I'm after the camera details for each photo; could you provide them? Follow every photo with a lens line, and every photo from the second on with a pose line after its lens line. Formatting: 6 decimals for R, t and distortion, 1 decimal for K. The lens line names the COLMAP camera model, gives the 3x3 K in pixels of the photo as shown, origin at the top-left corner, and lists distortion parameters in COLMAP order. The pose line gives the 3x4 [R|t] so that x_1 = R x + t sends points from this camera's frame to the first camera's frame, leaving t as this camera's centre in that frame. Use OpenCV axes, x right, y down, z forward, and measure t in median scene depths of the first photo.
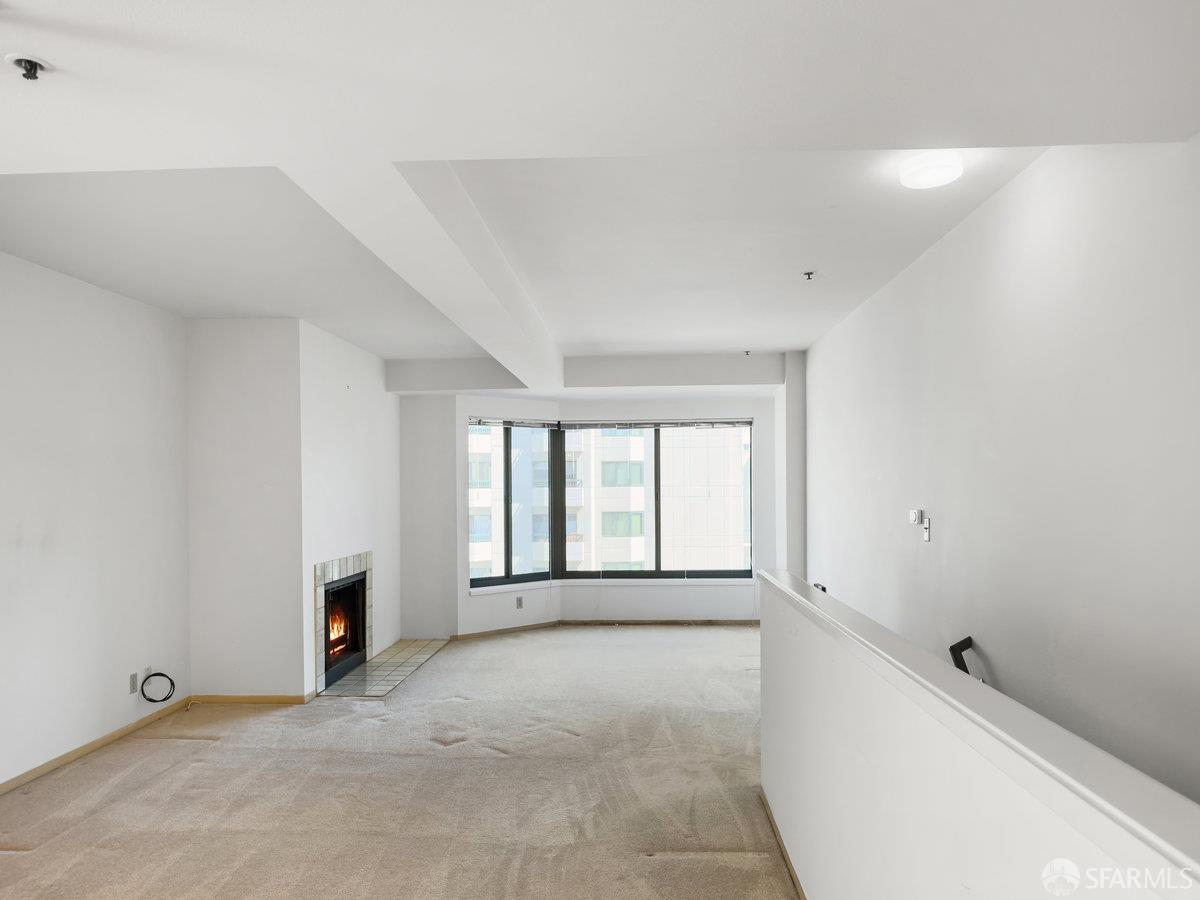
lens RADIAL K [[873.7, 0, 591.2], [0, 873.7, 487.0], [0, 0, 1]] dist [-0.007488, 0.002559]
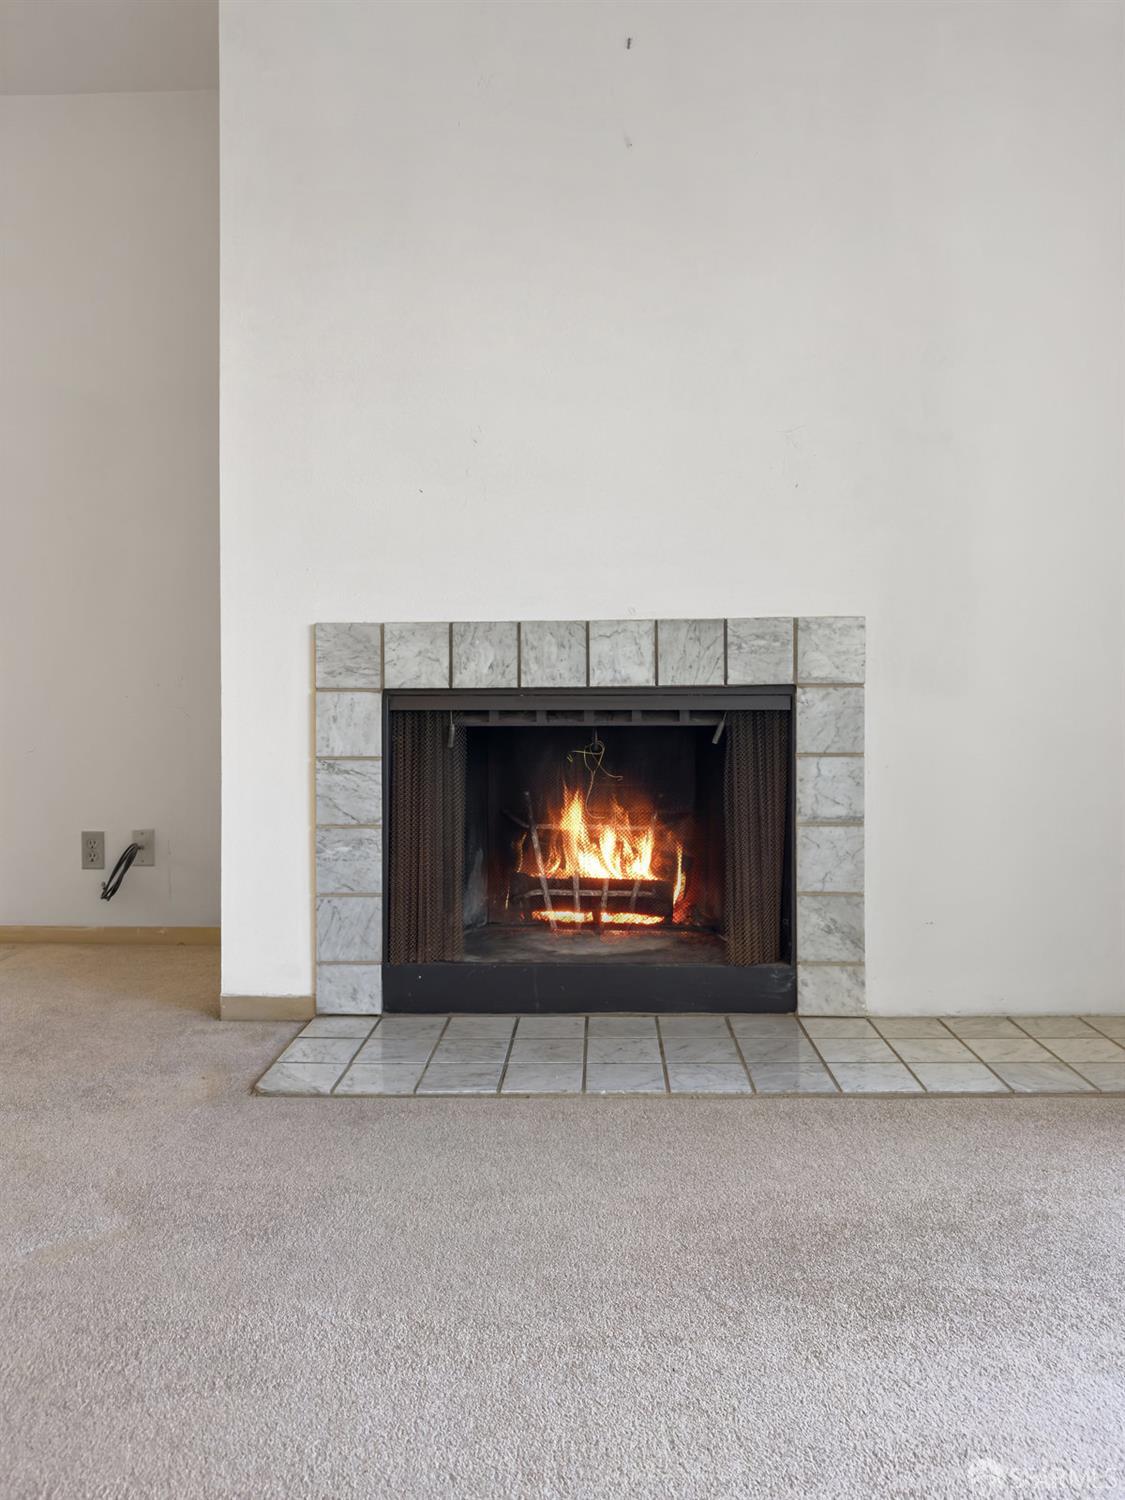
lens RADIAL K [[1094.3, 0, 551.6], [0, 1094.3, 678.1], [0, 0, 1]] dist [-0.008920, -0.005580]
pose [[0.010373, -0.015272, -0.999830, 0.081461], [0.005309, 0.999870, -0.015218, 0.094102], [0.999932, -0.005150, 0.010453, 0.877425]]
